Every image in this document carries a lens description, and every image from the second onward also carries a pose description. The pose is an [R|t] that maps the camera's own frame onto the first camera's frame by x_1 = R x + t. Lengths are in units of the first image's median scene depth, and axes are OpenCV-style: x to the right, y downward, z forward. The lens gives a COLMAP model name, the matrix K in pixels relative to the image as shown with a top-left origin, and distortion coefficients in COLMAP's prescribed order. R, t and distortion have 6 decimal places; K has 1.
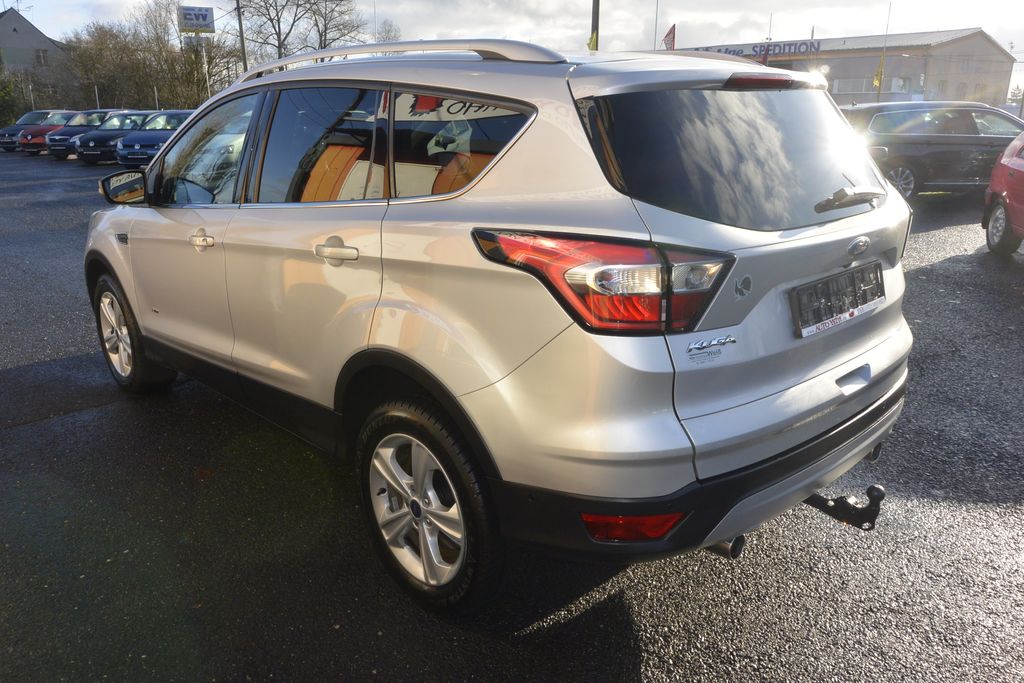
lens RADIAL K [[778.4, 0, 510.9], [0, 778.4, 341.4], [0, 0, 1]] dist [0.014375, -0.010531]
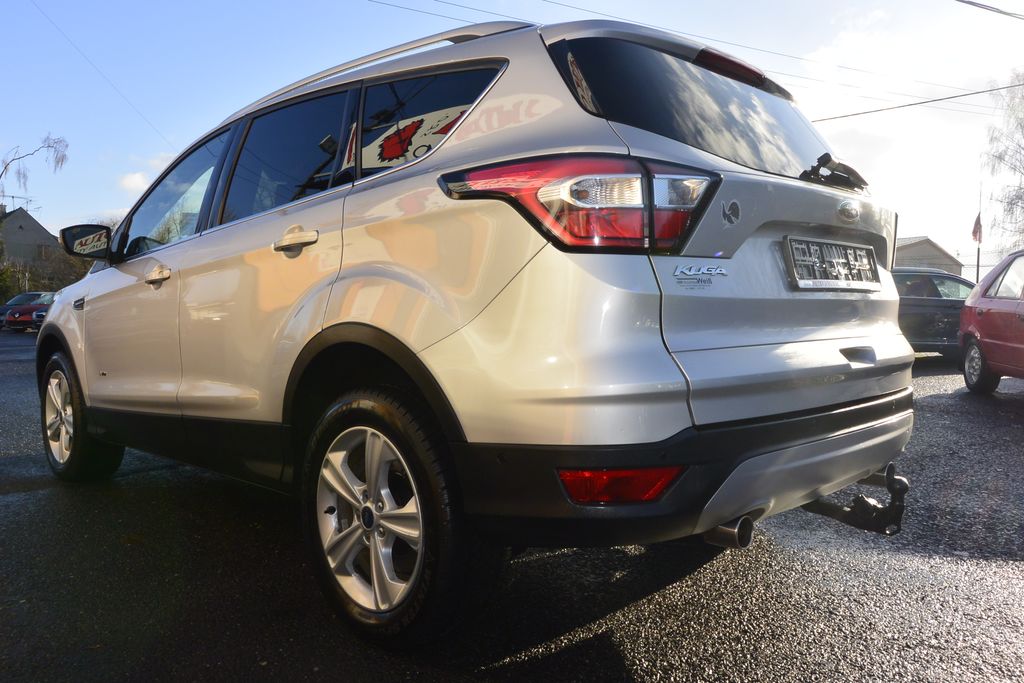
lens RADIAL K [[778.4, 0, 509.3], [0, 778.4, 338.8], [0, 0, 1]] dist [0.014375, -0.010531]
pose [[0.999721, 0.007505, 0.022376, 0.012707], [-0.001747, 0.969024, -0.246962, 0.233423], [-0.023536, 0.246854, 0.968767, 0.117092]]
